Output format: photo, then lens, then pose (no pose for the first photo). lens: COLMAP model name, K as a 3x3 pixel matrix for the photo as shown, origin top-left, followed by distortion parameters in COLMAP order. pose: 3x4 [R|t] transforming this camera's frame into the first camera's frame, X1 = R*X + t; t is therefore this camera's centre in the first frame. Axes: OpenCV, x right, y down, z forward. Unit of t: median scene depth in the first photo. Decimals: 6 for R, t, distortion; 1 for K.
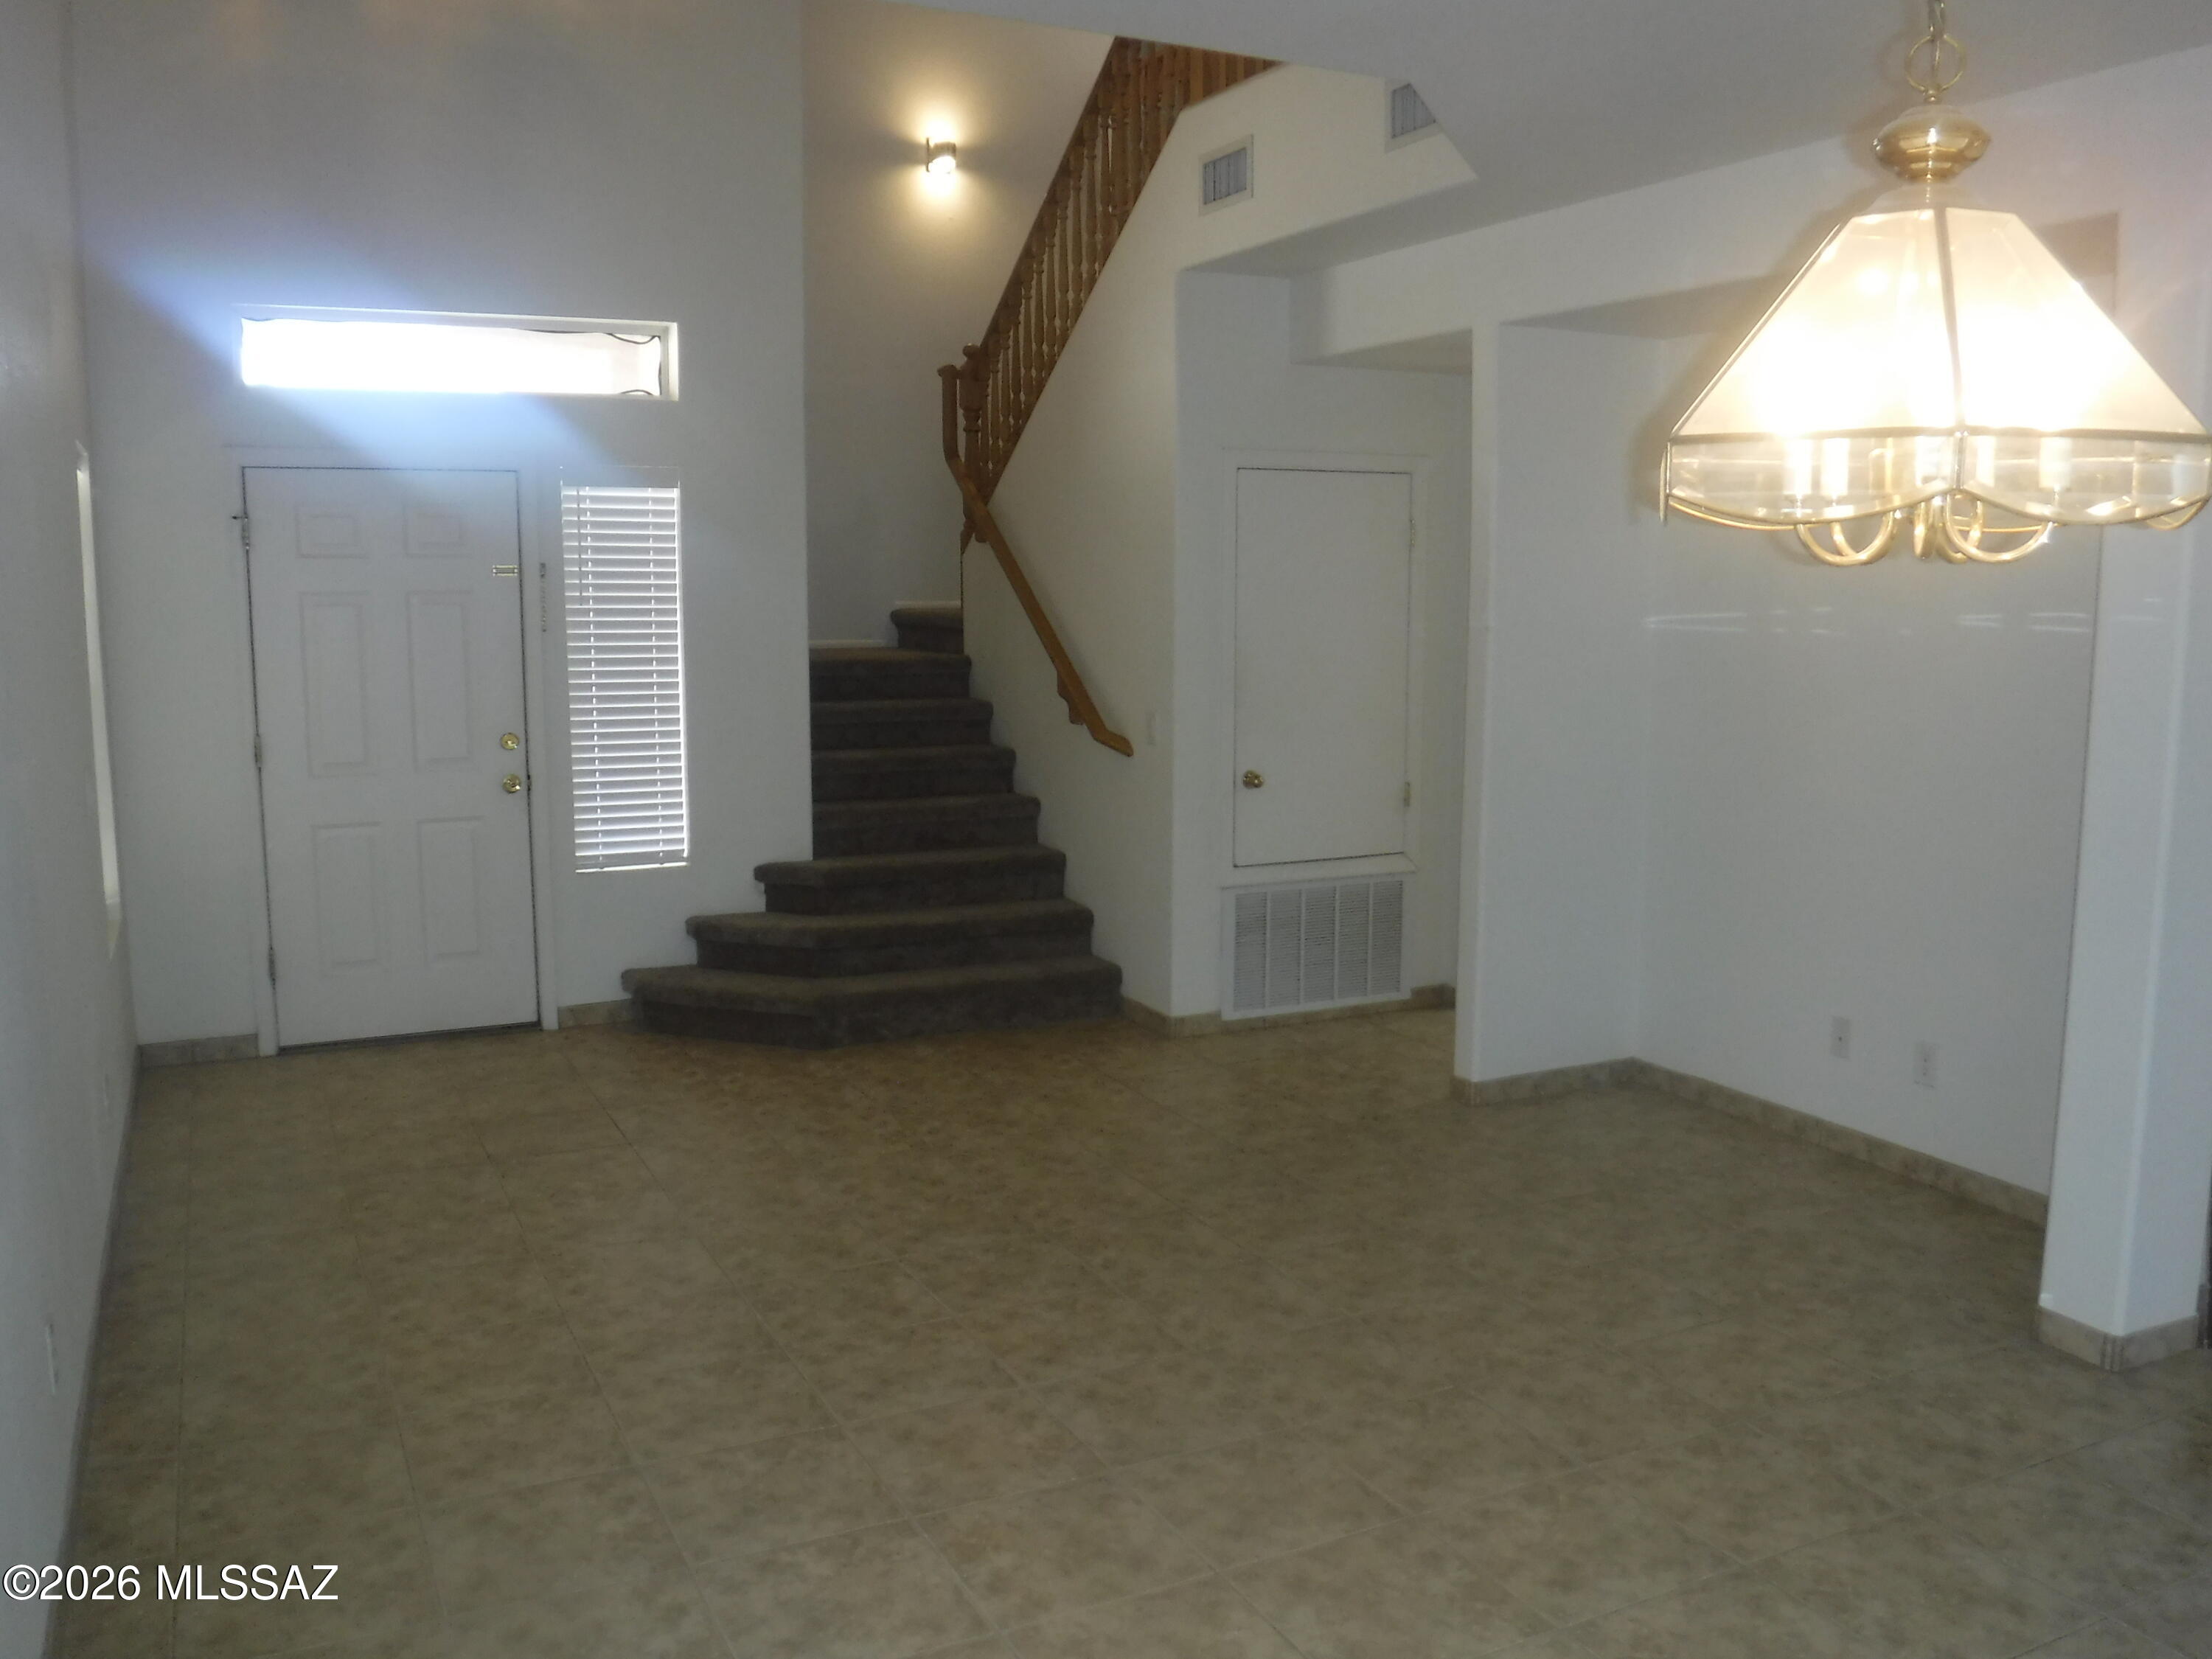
lens RADIAL K [[1822.0, 0, 1099.6], [0, 1822.0, 822.8], [0, 0, 1]] dist [-0.085460, 0.032927]
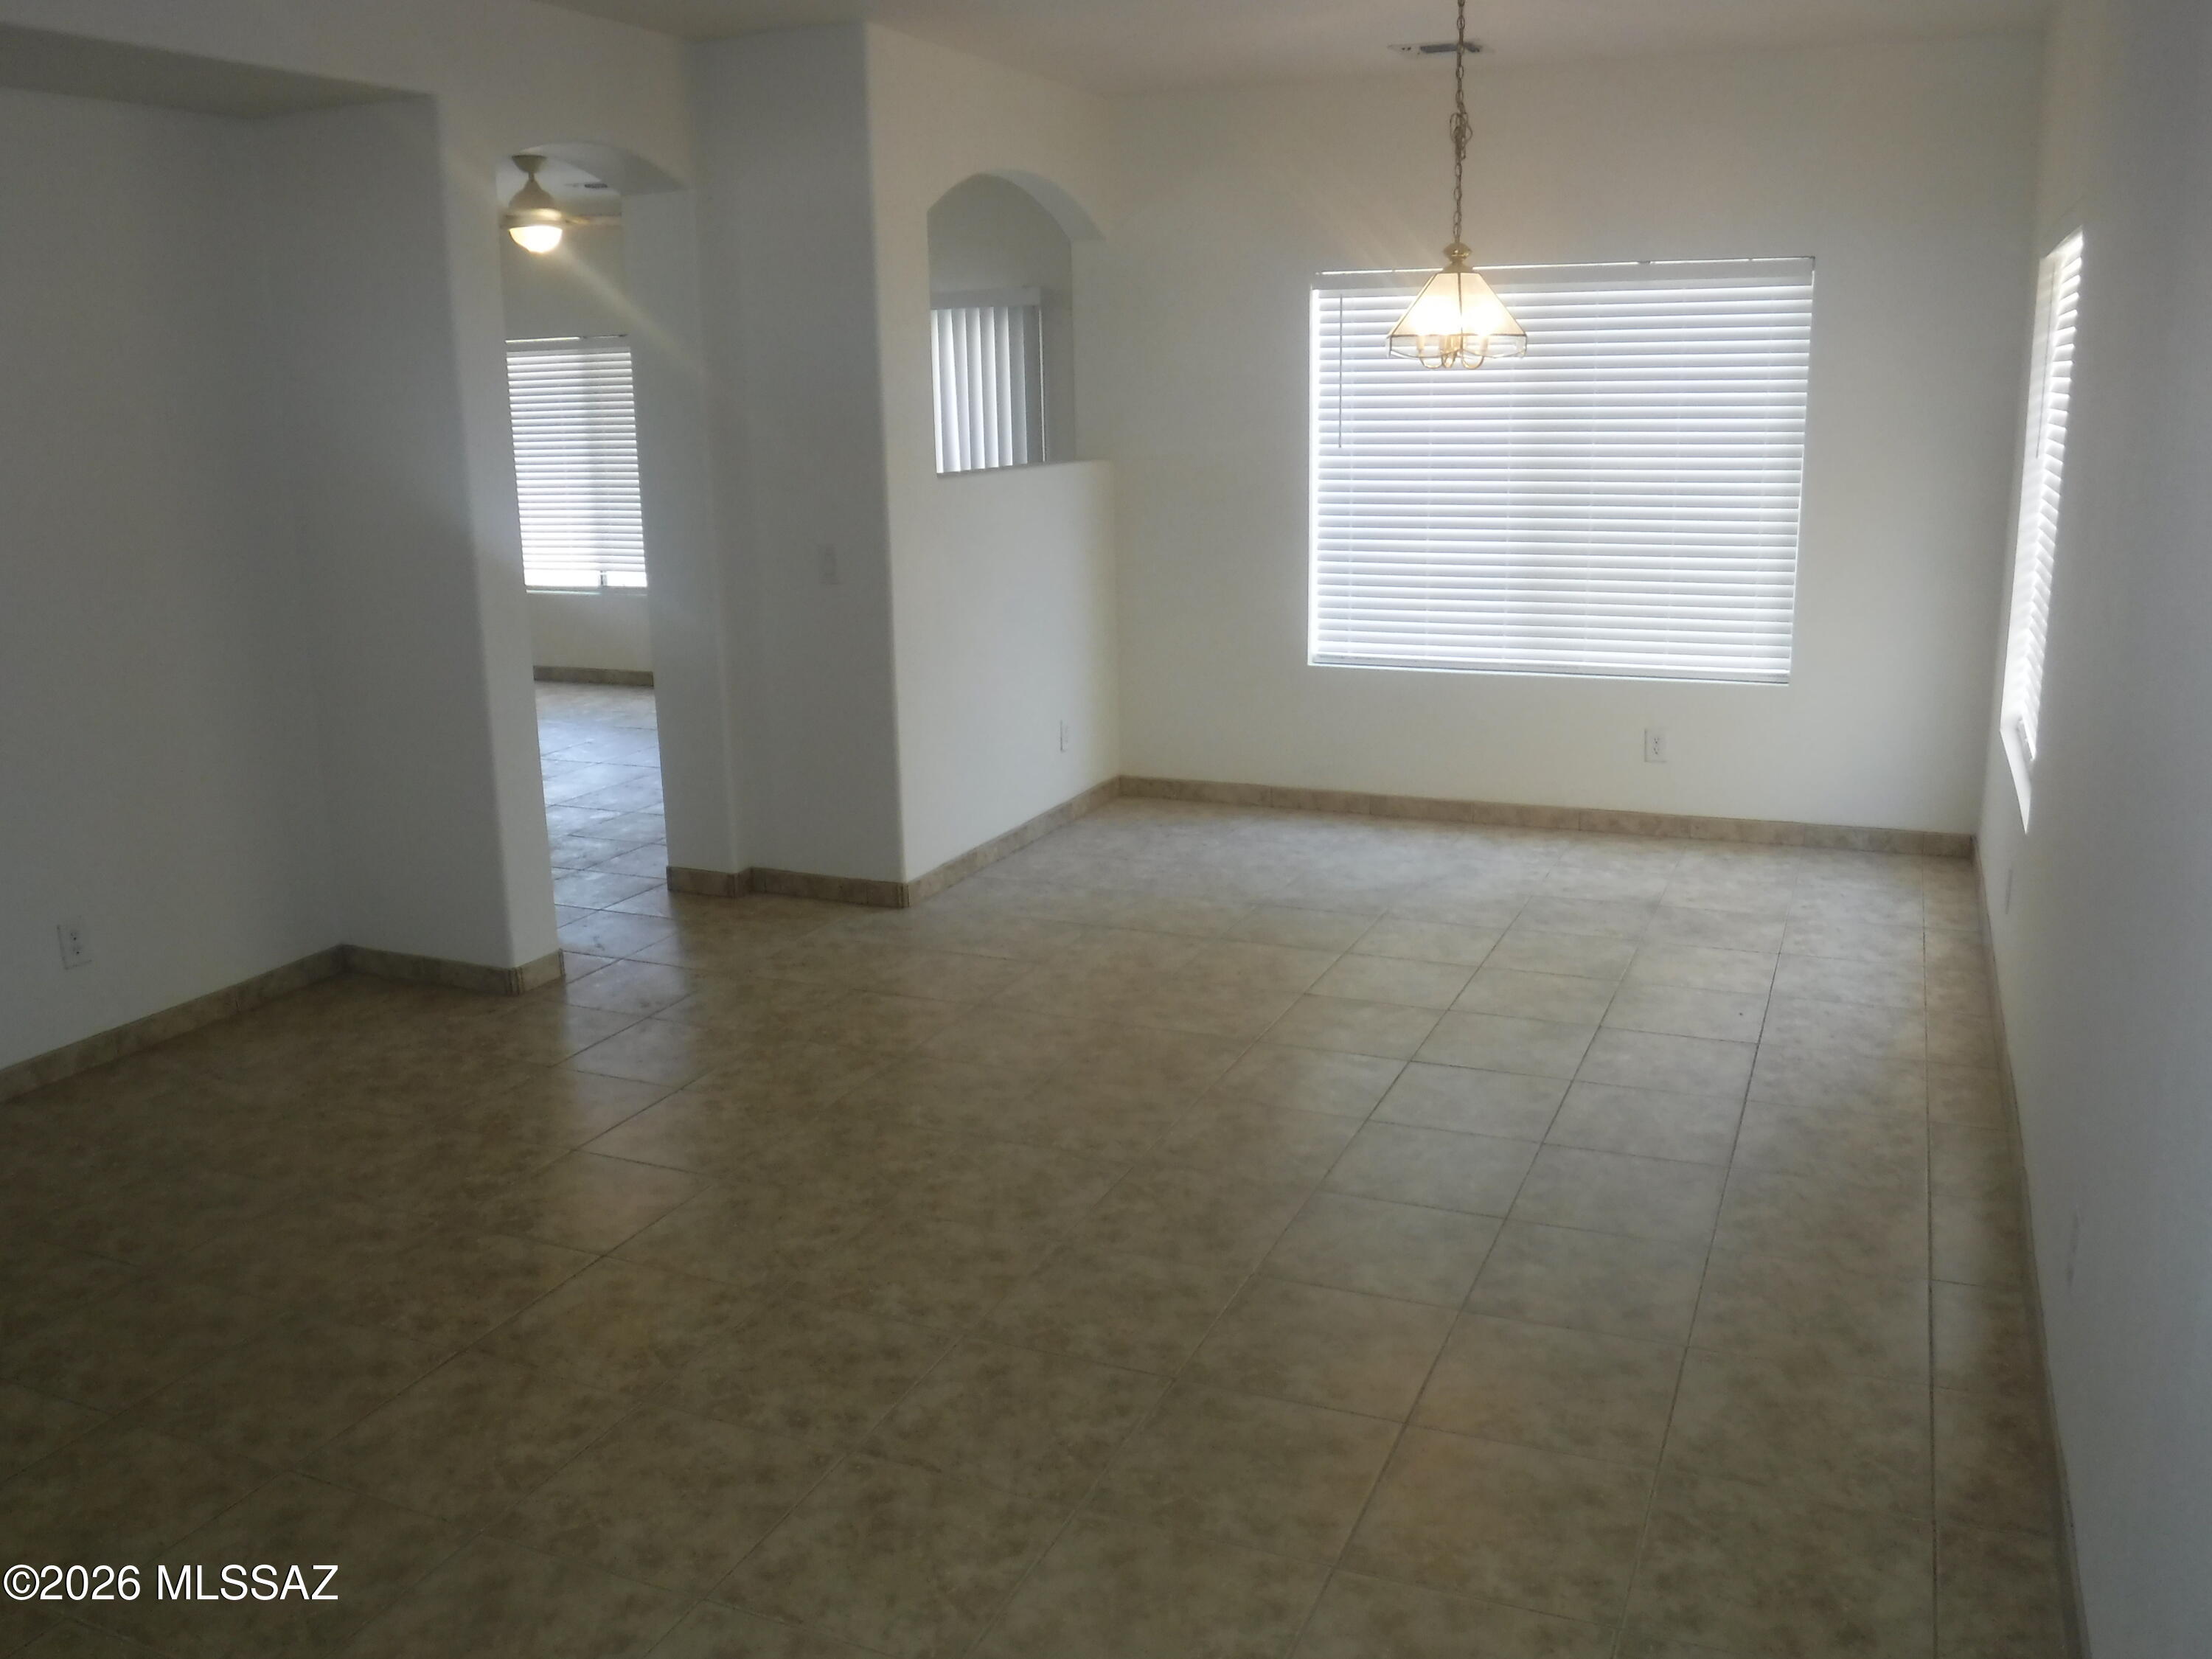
lens RADIAL K [[1822.0, 0, 1105.0], [0, 1822.0, 831.2], [0, 0, 1]] dist [-0.085460, 0.032927]
pose [[-0.650988, -0.167118, 0.740464, -0.513610], [0.121237, 0.940053, 0.318751, -0.136932], [-0.749344, 0.297274, -0.591702, 1.044076]]
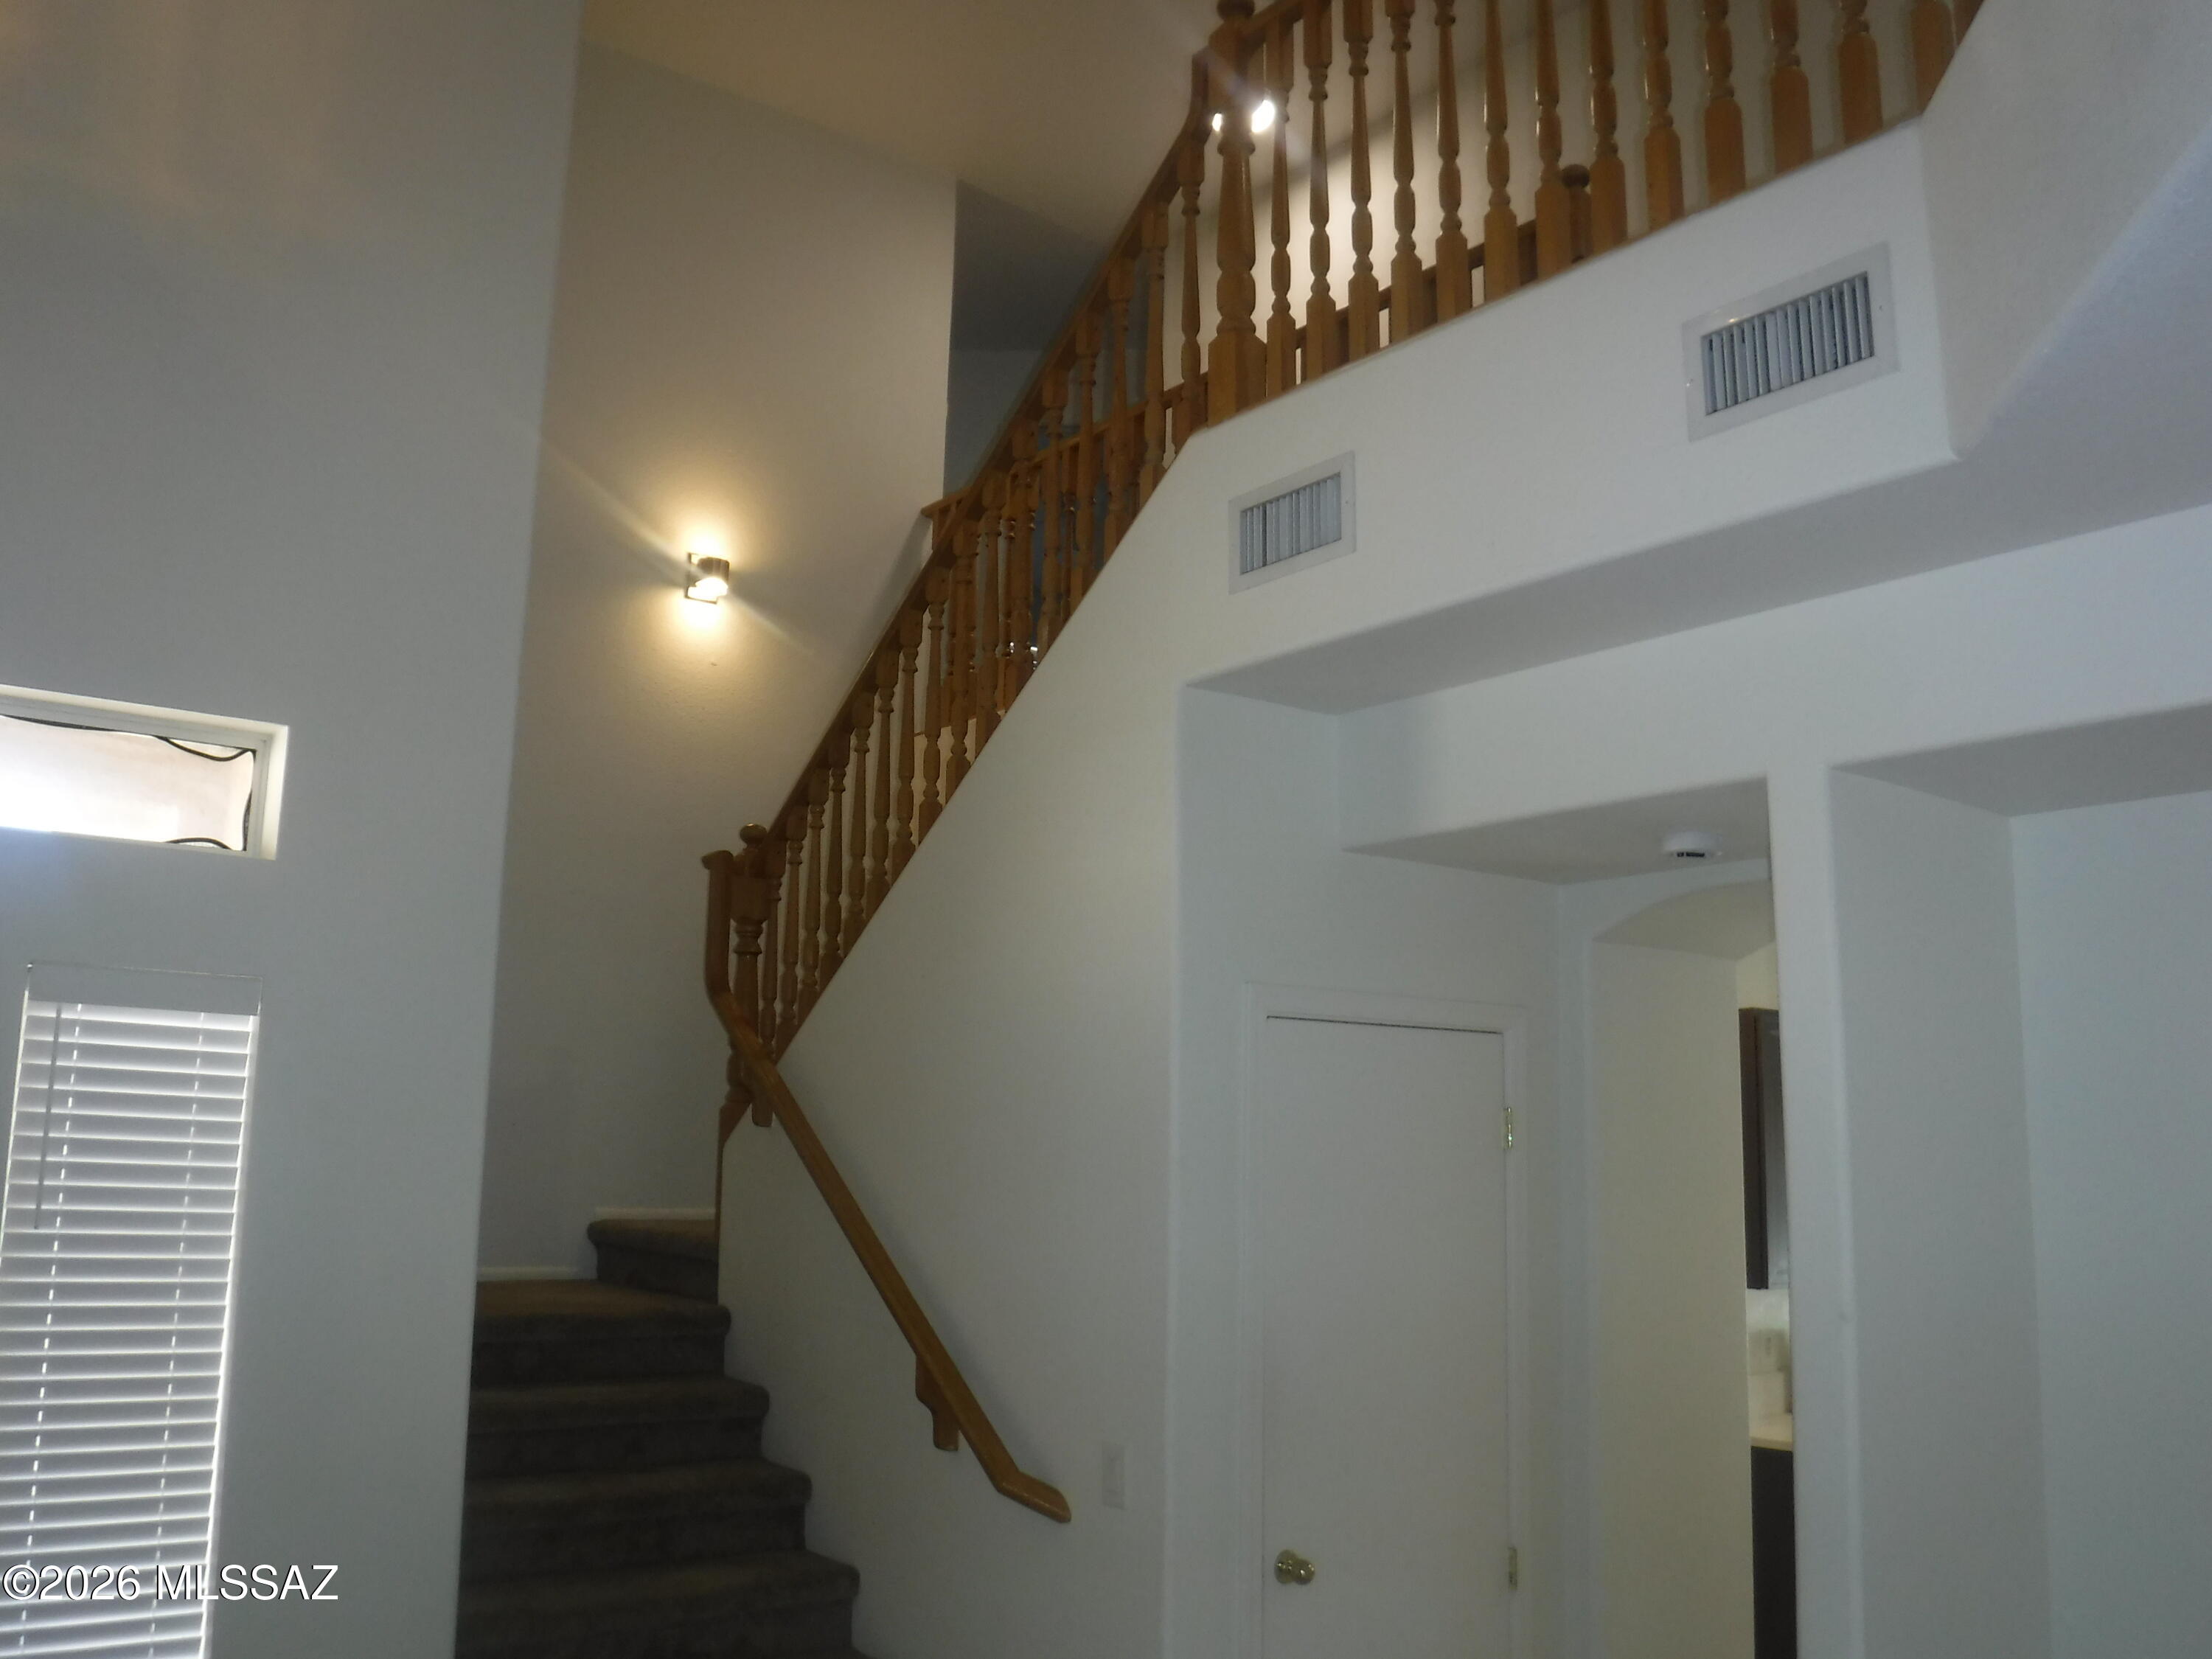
lens RADIAL K [[1822.0, 0, 1097.3], [0, 1822.0, 836.7], [0, 0, 1]] dist [-0.085460, 0.032927]
pose [[0.980352, 0.050895, 0.190575, -0.089078], [0.008540, 0.954282, -0.298786, -0.072230], [-0.197069, 0.294543, 0.935098, 0.425231]]
